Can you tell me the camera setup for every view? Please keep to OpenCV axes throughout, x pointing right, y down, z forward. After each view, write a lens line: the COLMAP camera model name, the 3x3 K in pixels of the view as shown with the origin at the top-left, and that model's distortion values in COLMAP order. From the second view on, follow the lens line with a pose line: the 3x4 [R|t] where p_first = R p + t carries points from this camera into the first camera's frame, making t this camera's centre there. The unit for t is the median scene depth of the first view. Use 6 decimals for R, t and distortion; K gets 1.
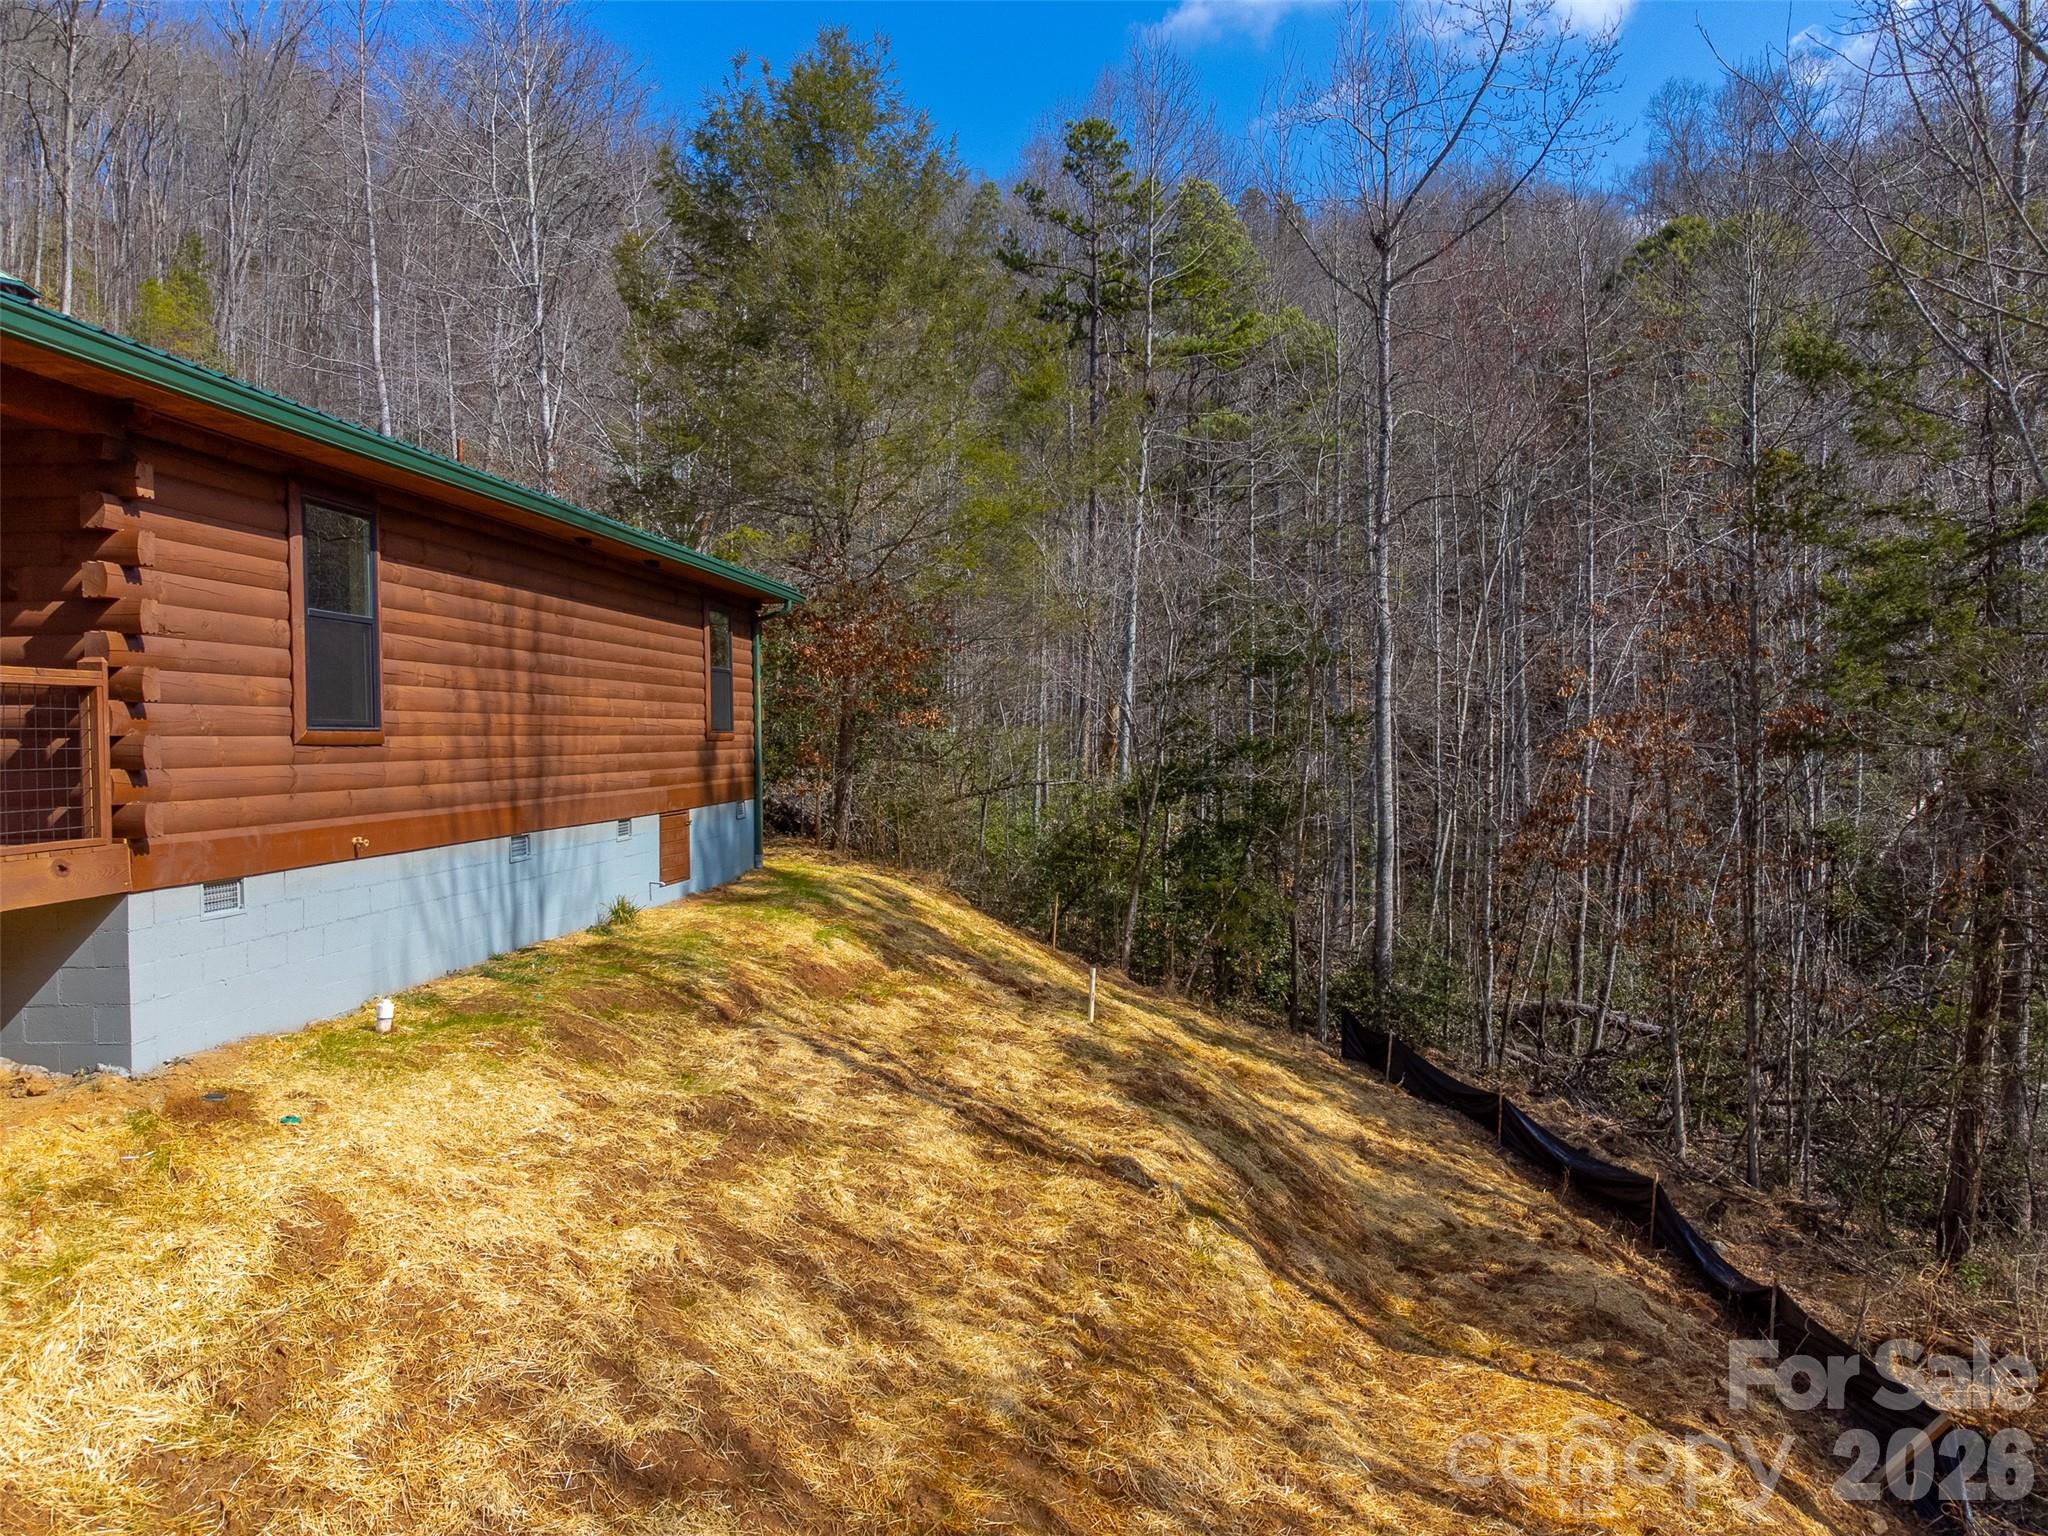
lens RADIAL K [[1571.8, 0, 1024.0], [0, 1571.8, 768.0], [0, 0, 1]] dist [0.009080, 0.037951]
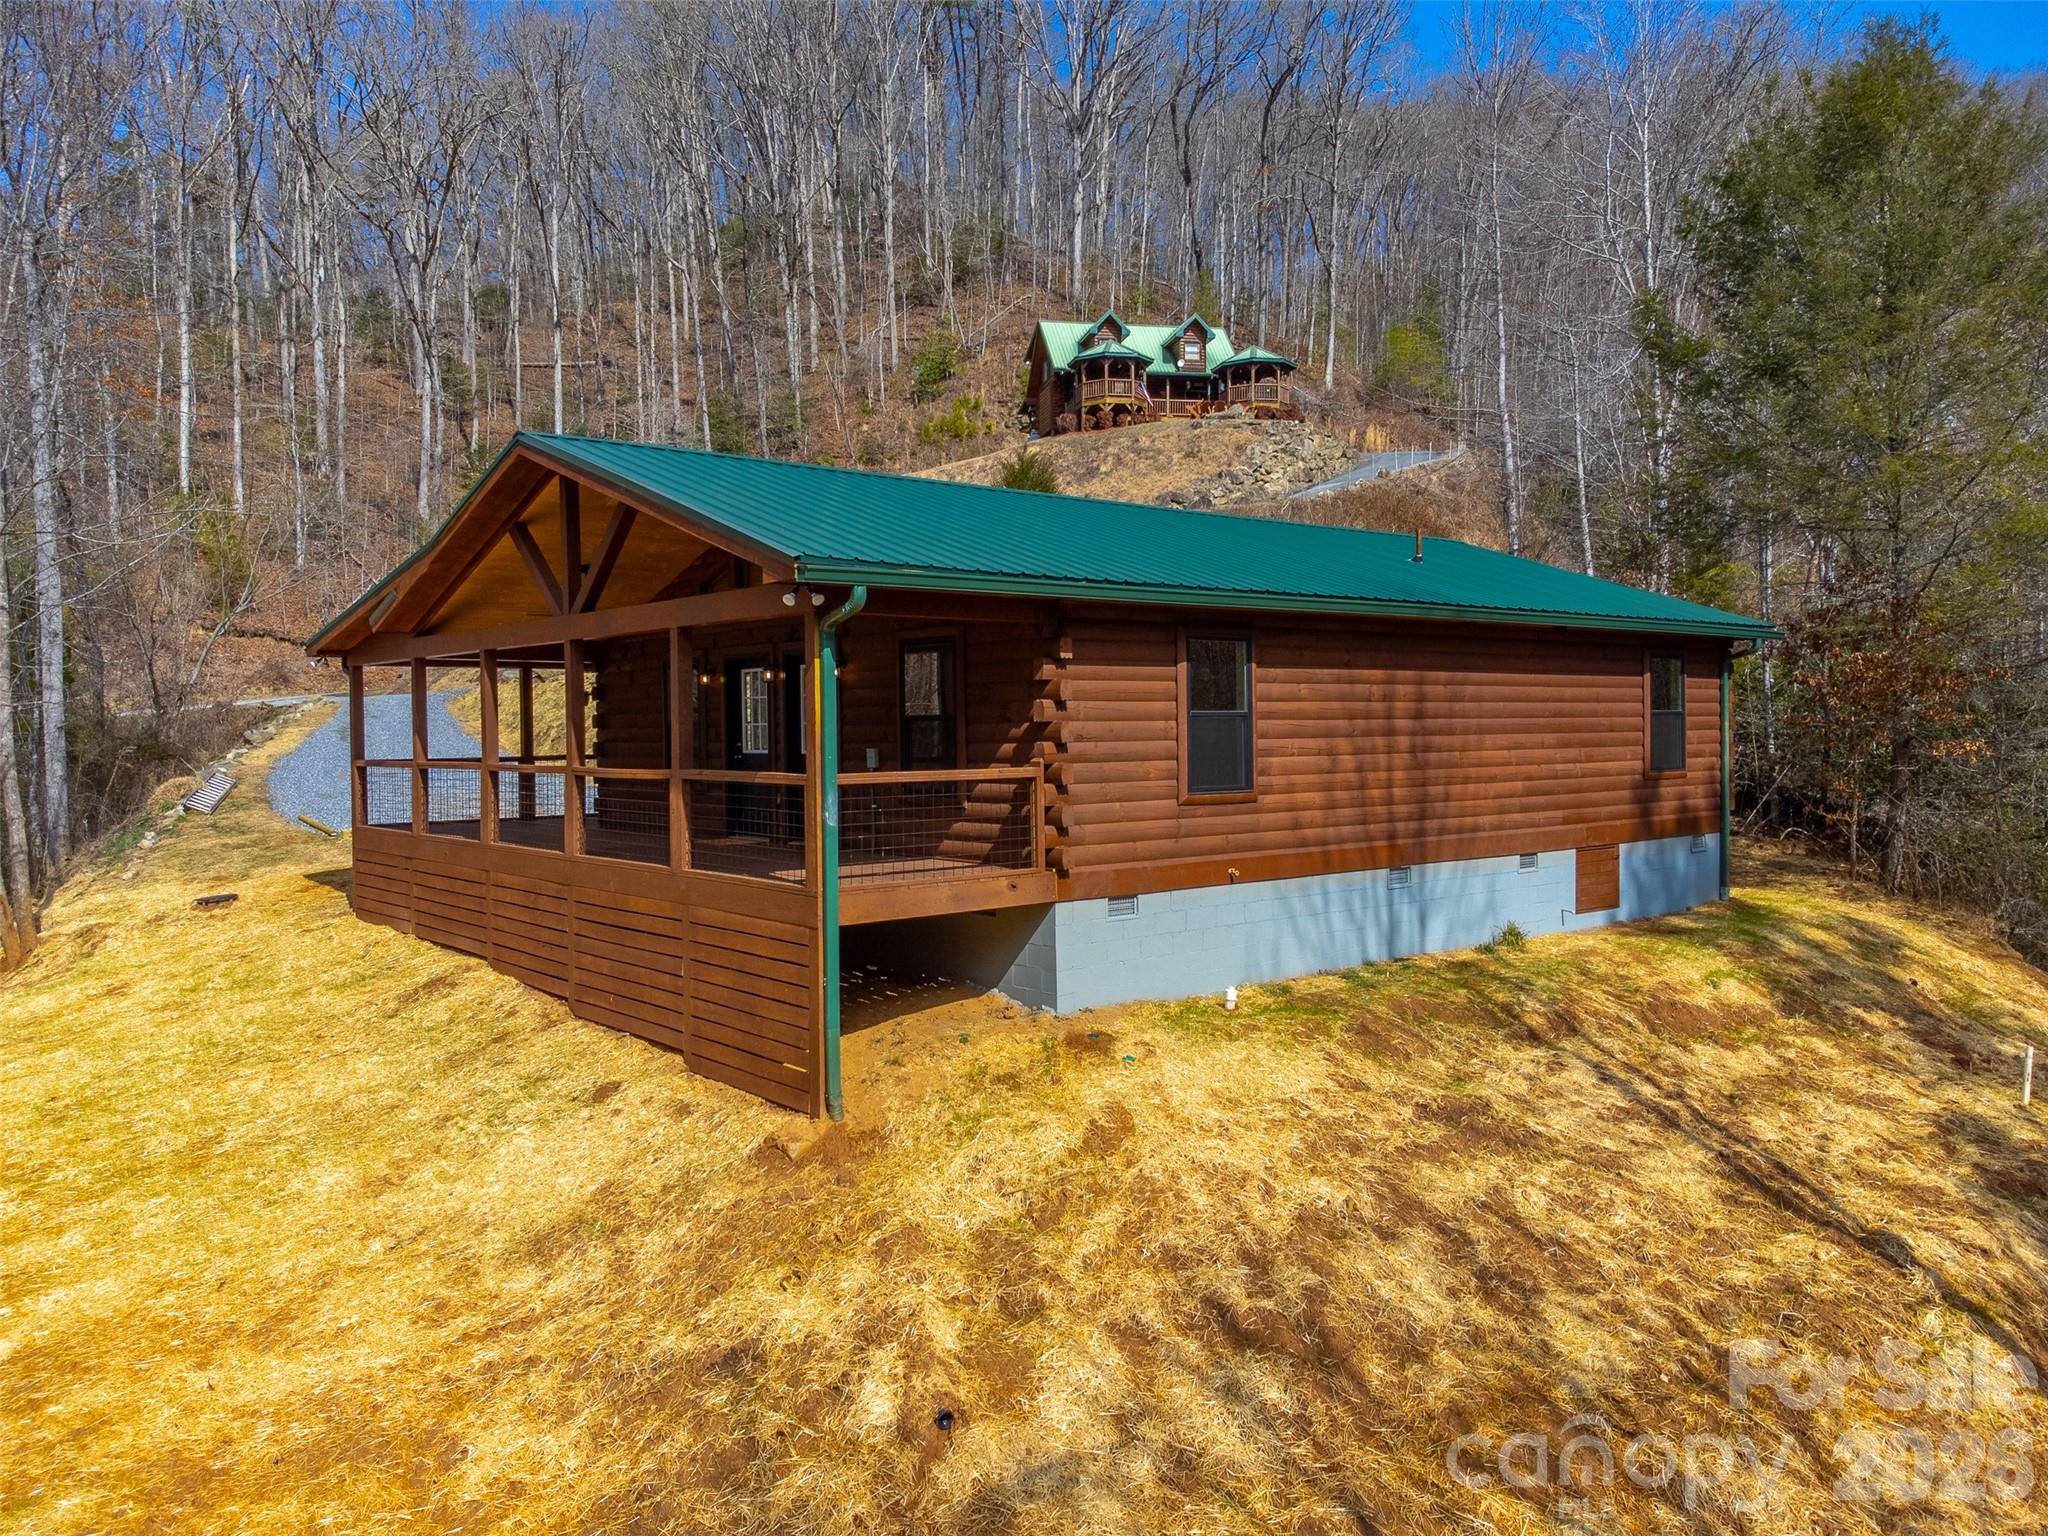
lens RADIAL K [[1584.7, 0, 984.5], [0, 1584.7, 763.5], [0, 0, 1]] dist [0.015970, 0.000529]
pose [[0.705612, 0.026281, -0.708111, 0.447897], [-0.014470, 0.999638, 0.022681, -0.083983], [0.708450, -0.005758, 0.705737, -0.162539]]
